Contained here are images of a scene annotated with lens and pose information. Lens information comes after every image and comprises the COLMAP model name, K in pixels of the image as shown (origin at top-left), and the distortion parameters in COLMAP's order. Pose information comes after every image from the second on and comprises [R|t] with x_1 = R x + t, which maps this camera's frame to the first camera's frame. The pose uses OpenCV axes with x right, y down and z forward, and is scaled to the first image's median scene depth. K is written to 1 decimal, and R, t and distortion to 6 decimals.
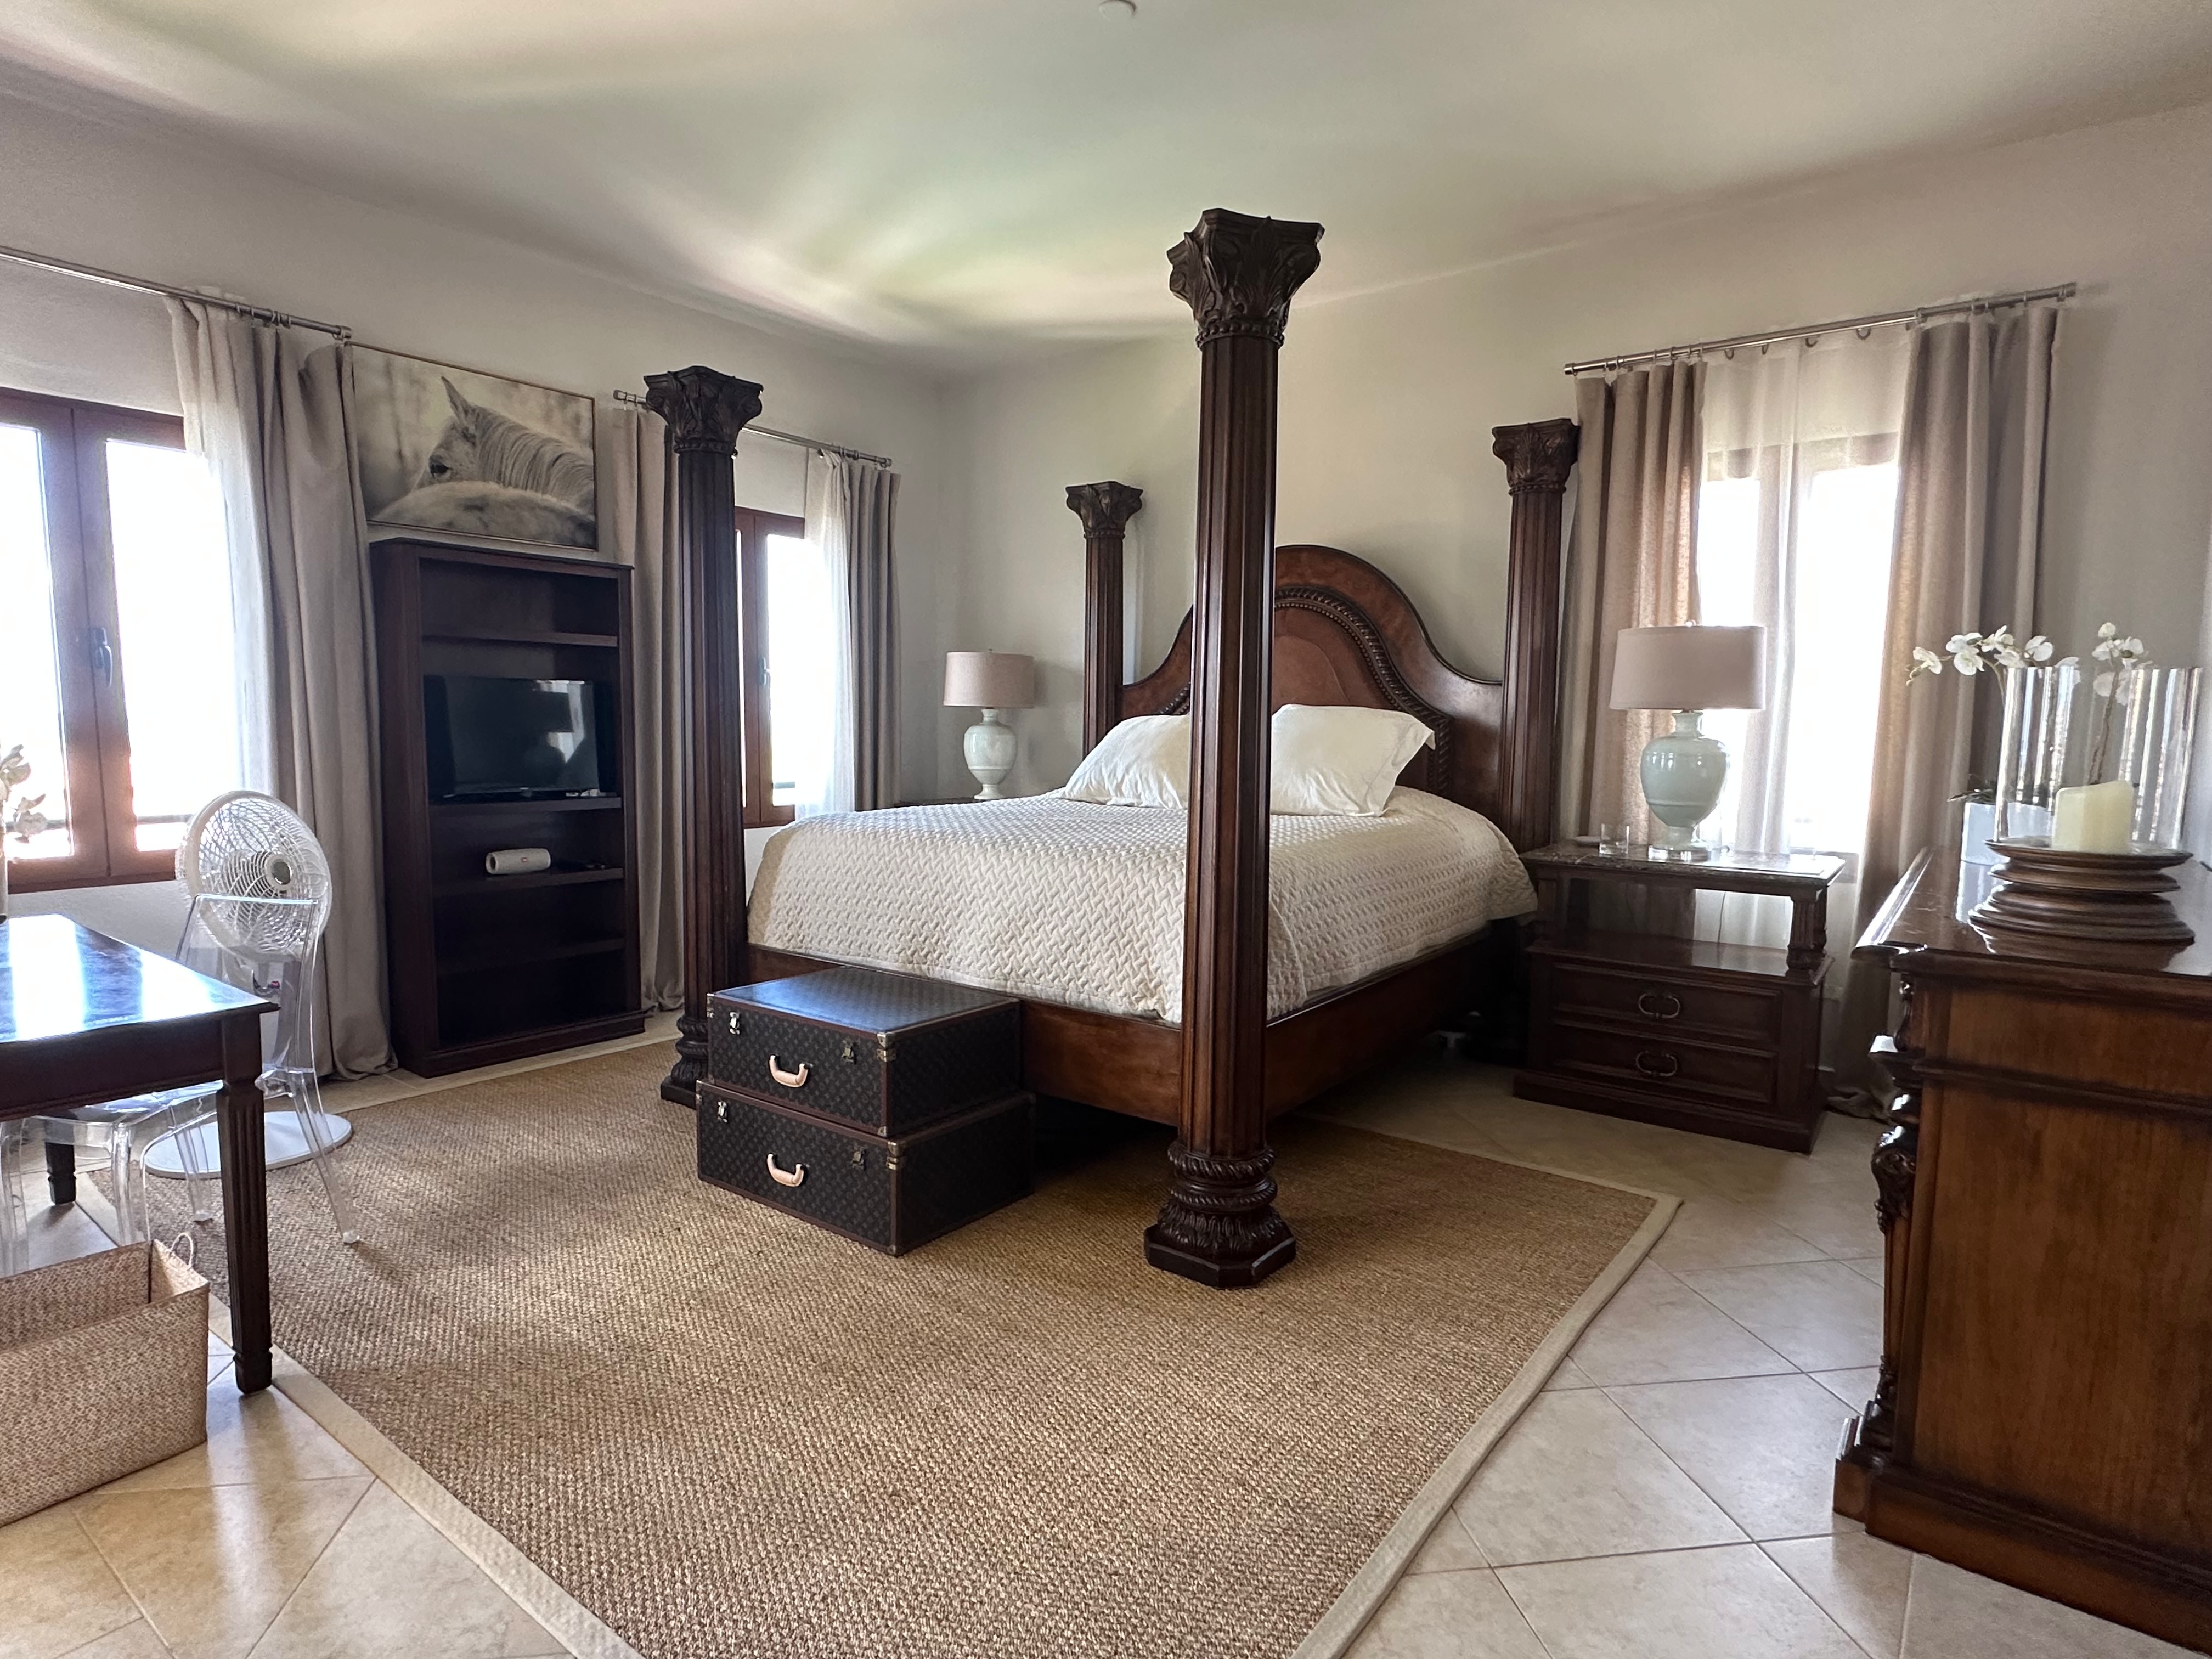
lens RADIAL K [[1199.5, 0, 1092.2], [0, 1199.5, 833.2], [0, 0, 1]] dist [0.001855, -0.000718]
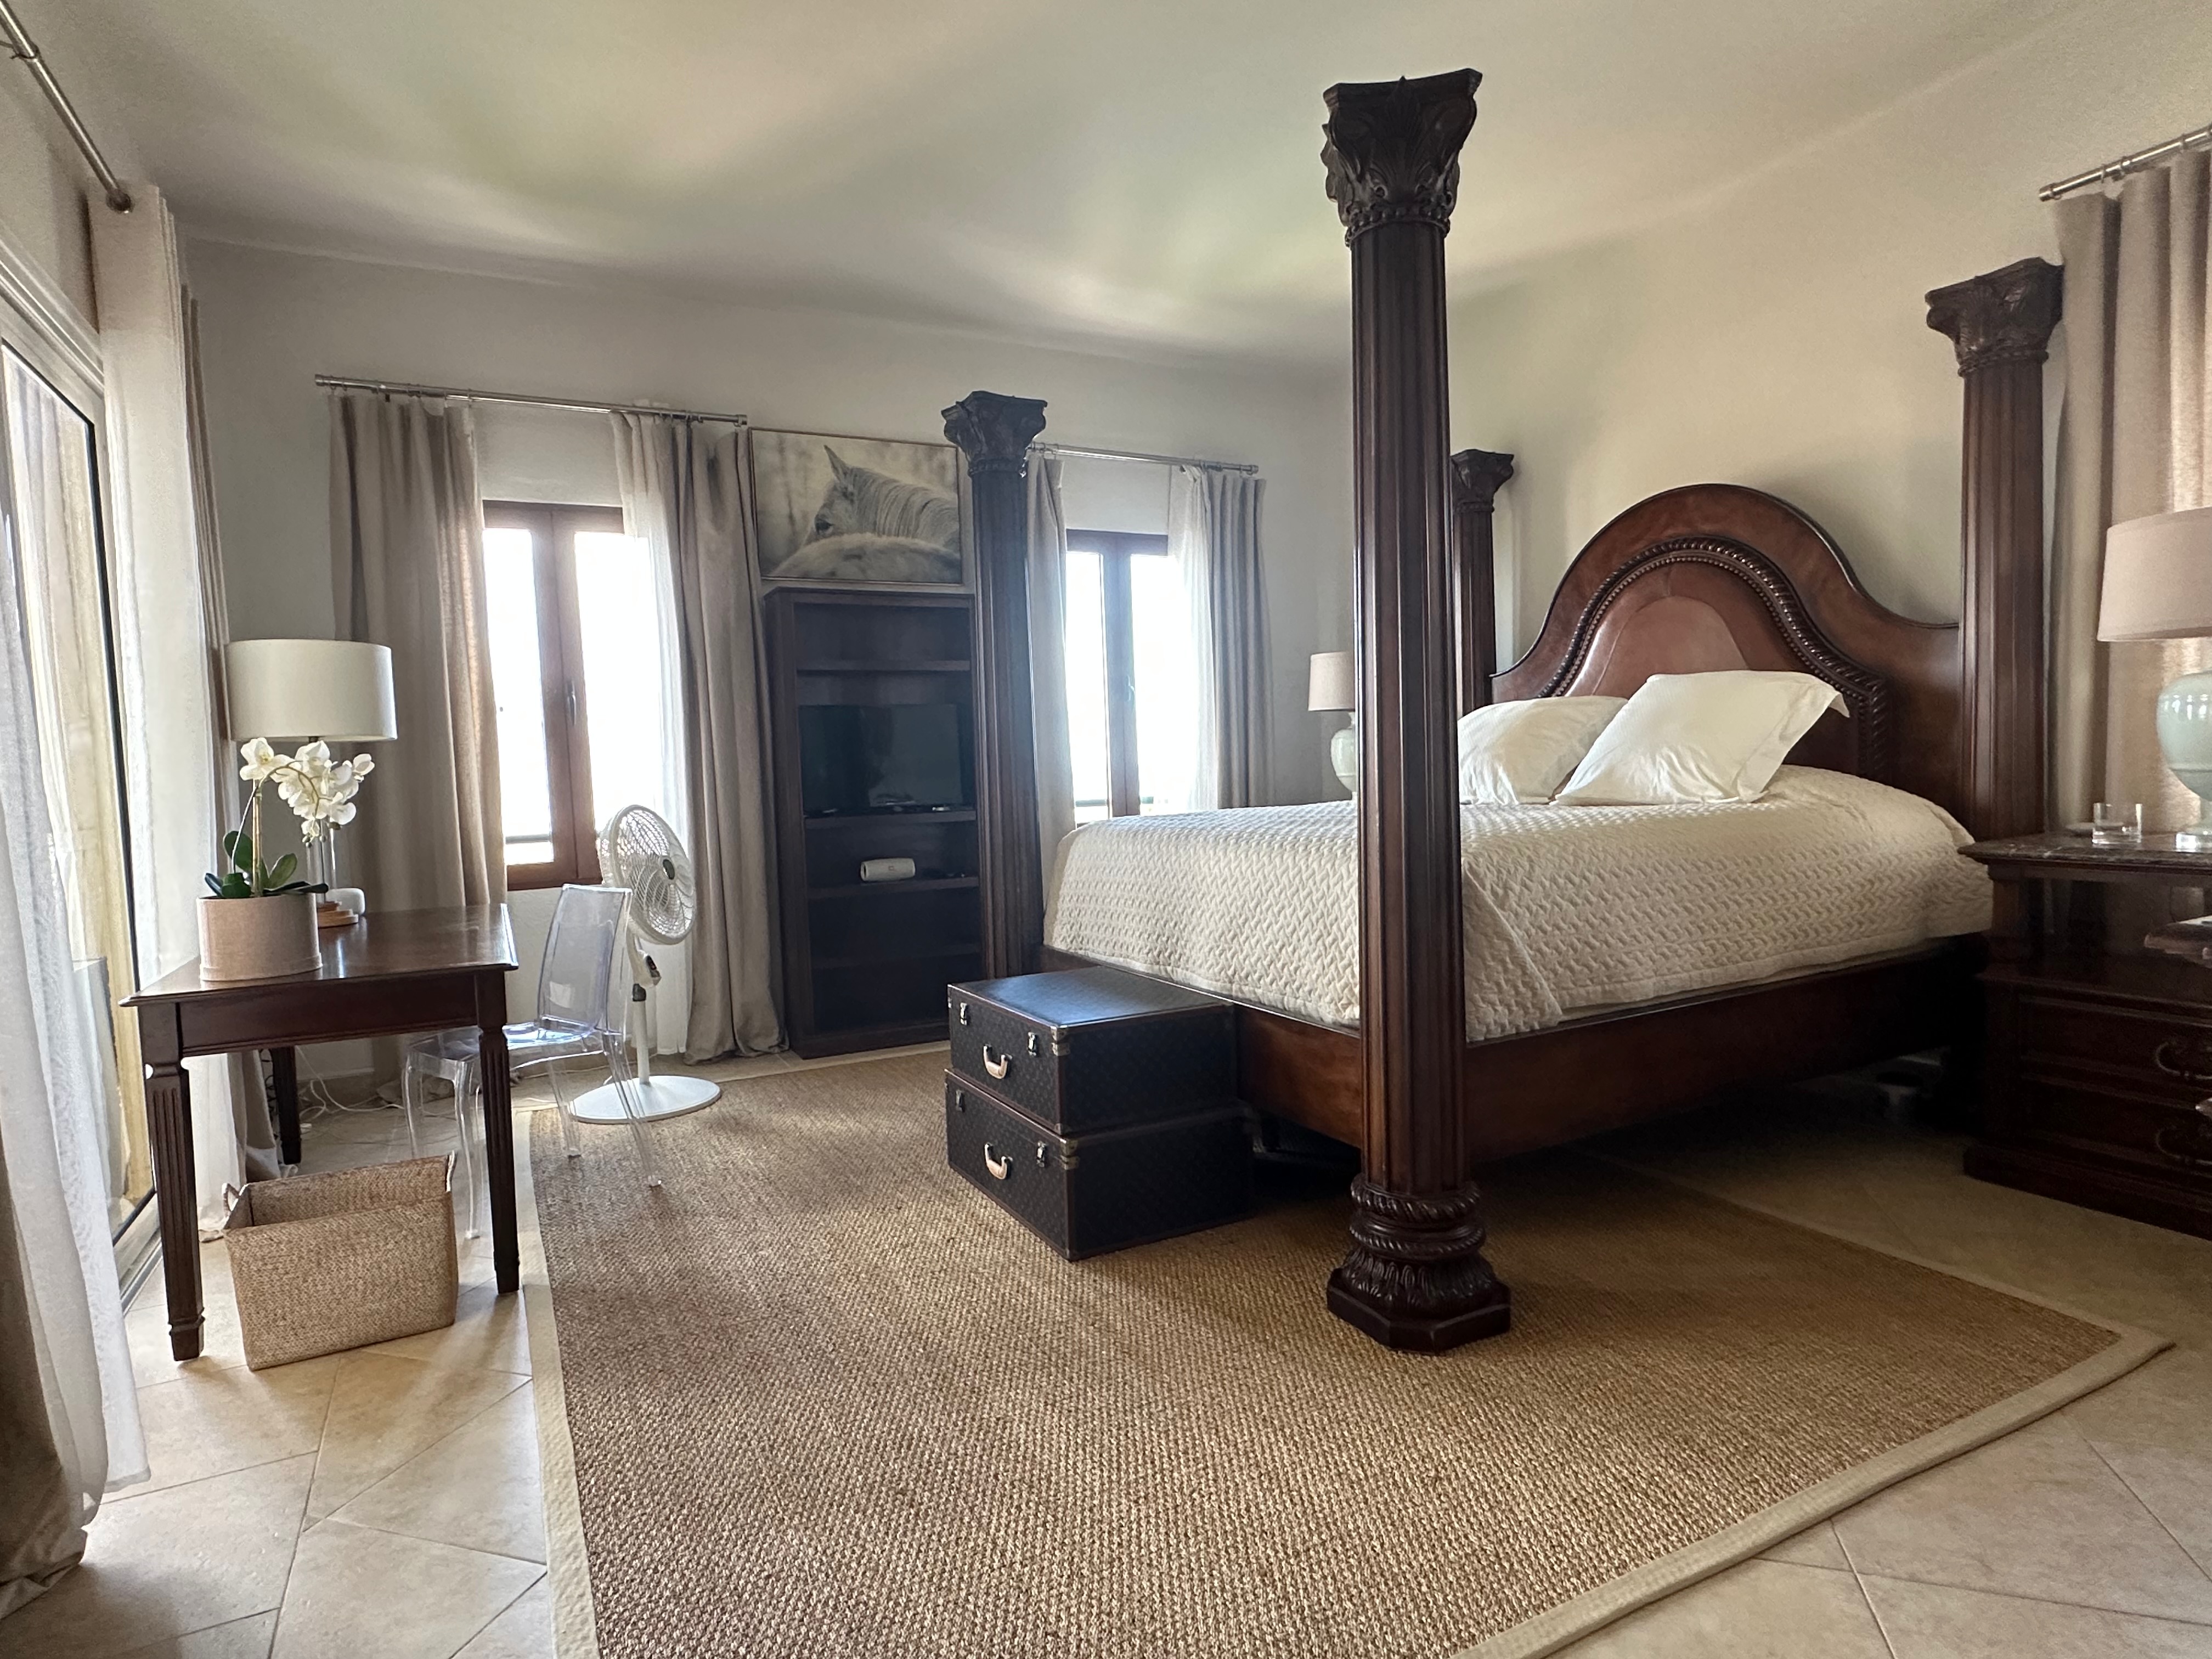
lens RADIAL K [[1199.5, 0, 1098.2], [0, 1199.5, 832.2], [0, 0, 1]] dist [0.001855, -0.000718]
pose [[0.901353, -0.019230, -0.432657, 0.211589], [0.005301, 0.999429, -0.033377, 0.032623], [0.433052, 0.027791, 0.900940, 0.105455]]
